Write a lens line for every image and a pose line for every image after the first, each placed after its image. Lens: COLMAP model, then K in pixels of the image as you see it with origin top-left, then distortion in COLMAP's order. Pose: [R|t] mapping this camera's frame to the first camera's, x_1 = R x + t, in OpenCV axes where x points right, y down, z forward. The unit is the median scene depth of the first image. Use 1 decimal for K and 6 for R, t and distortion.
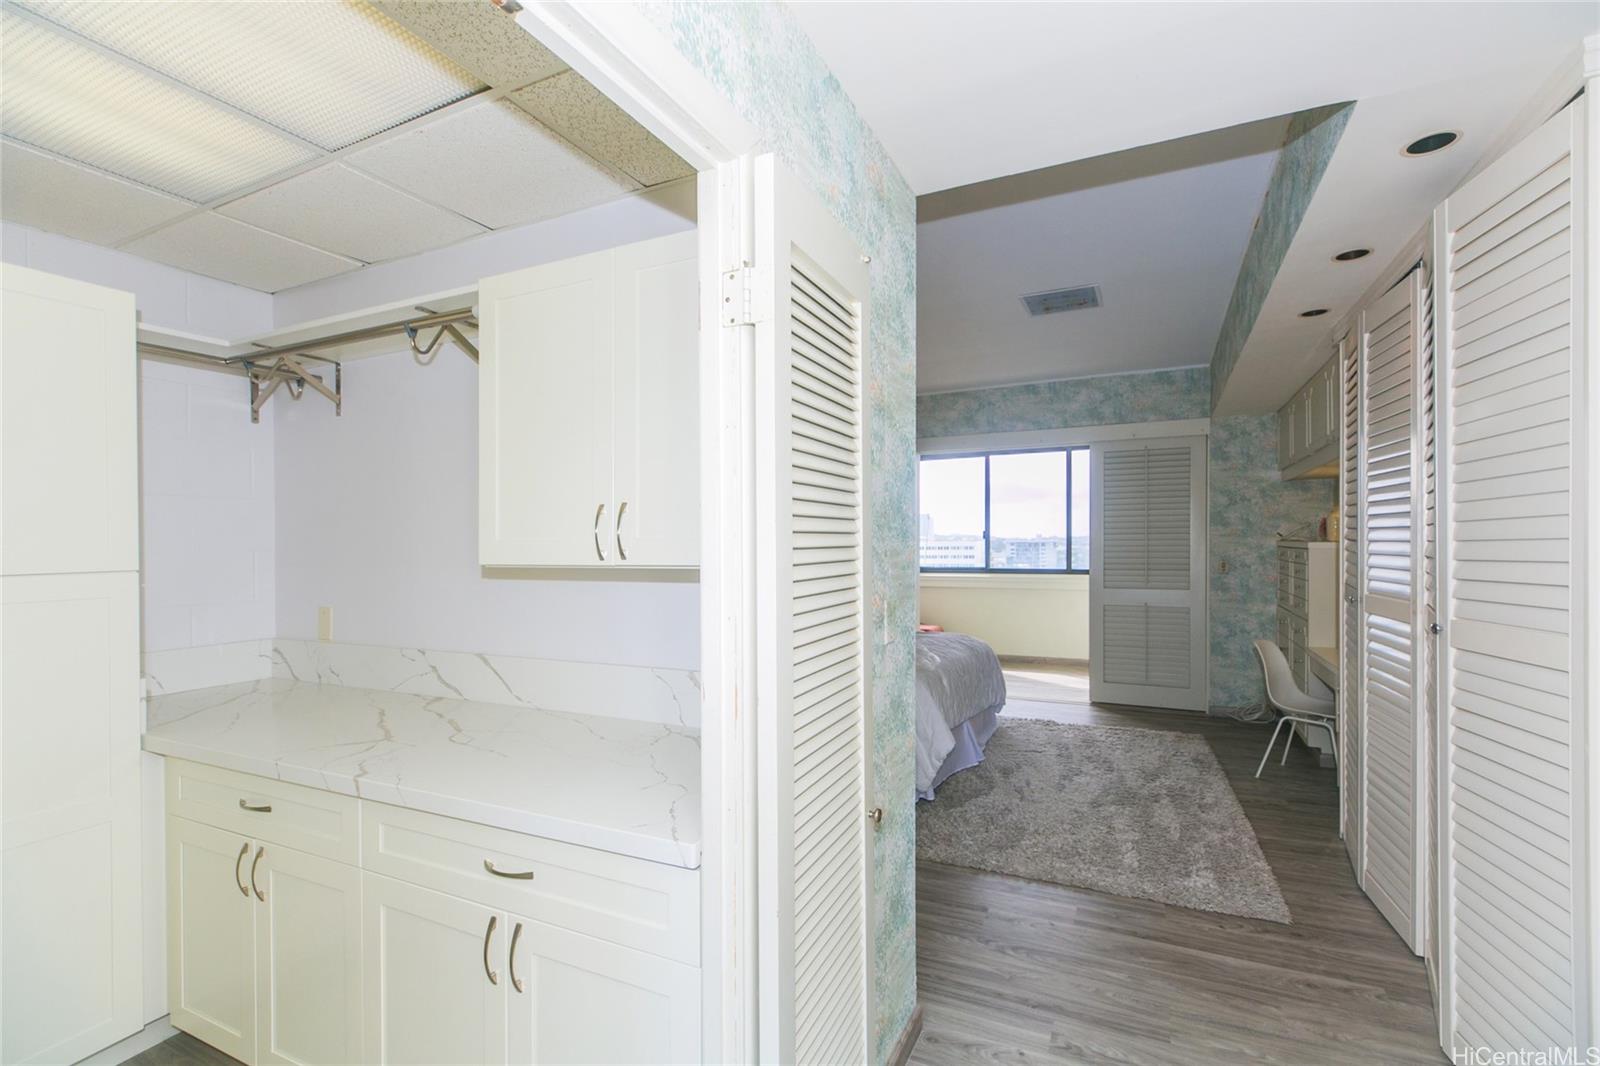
lens RADIAL K [[723.0, 0, 803.7], [0, 723.0, 542.6], [0, 0, 1]] dist [0.028768, -0.017190]
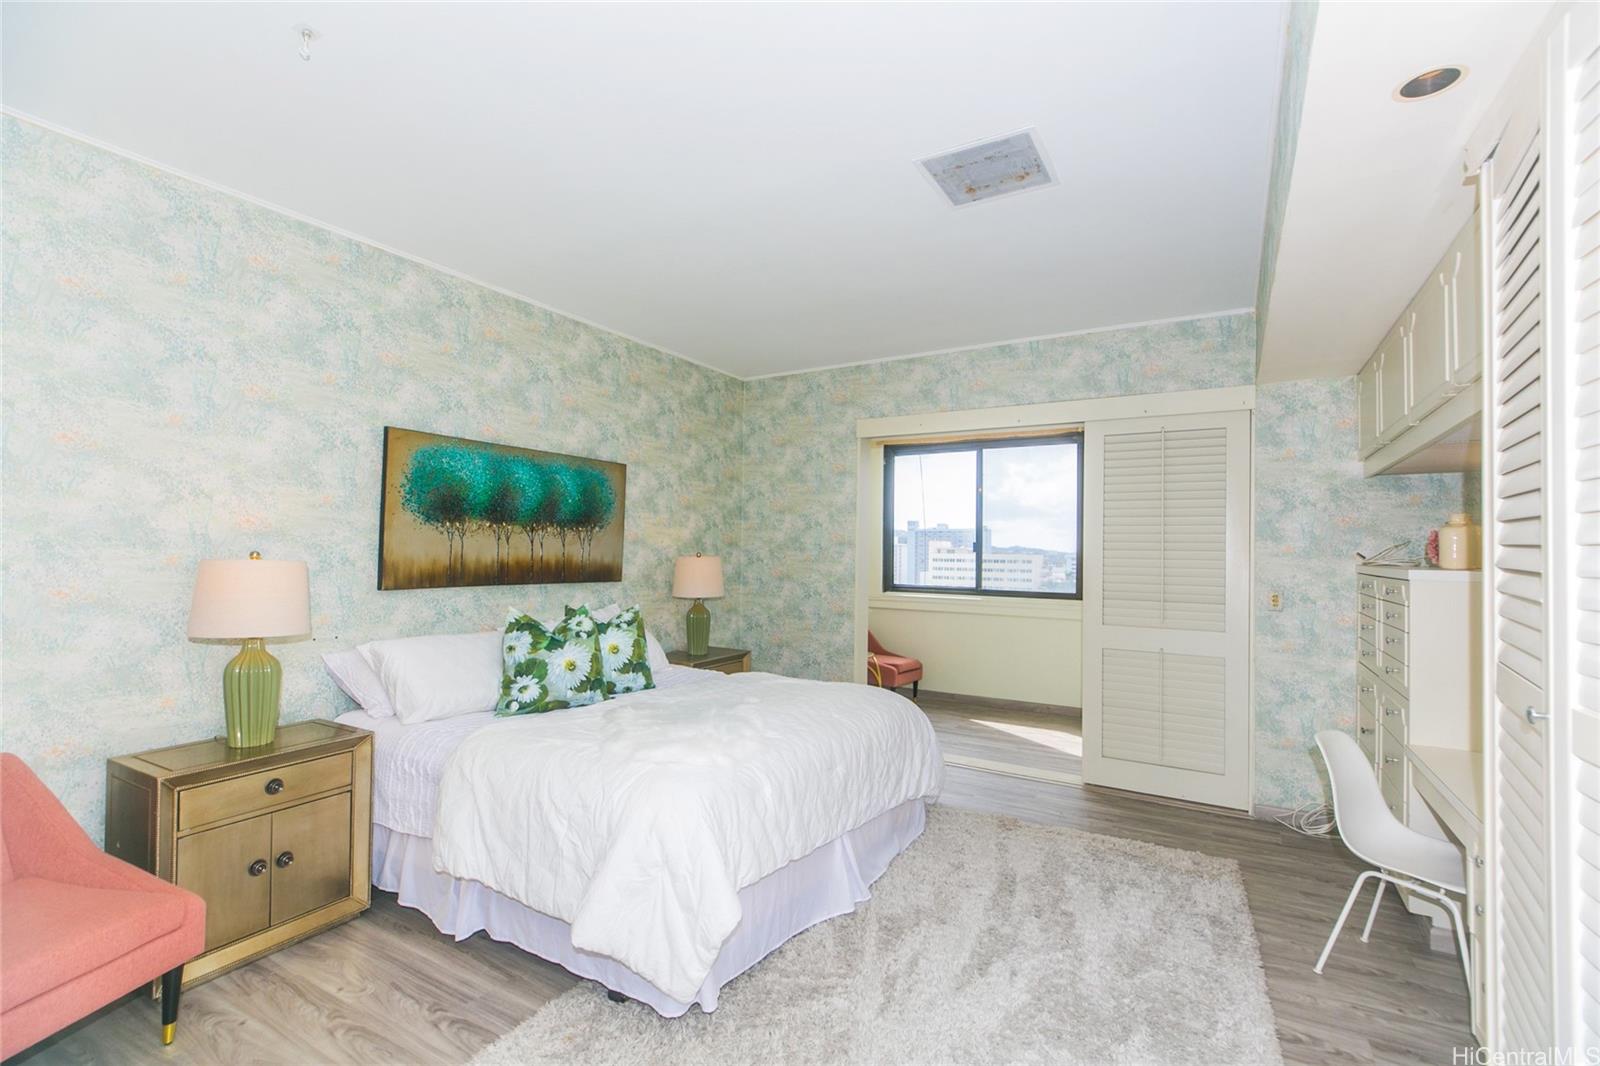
lens RADIAL K [[713.9, 0, 810.8], [0, 713.9, 529.2], [0, 0, 1]] dist [0.010226, -0.000814]
pose [[0.996429, 0.020729, -0.081853, 0.193422], [-0.023311, 0.999256, -0.030720, -0.003453], [0.081155, 0.032519, 0.996171, 0.288286]]
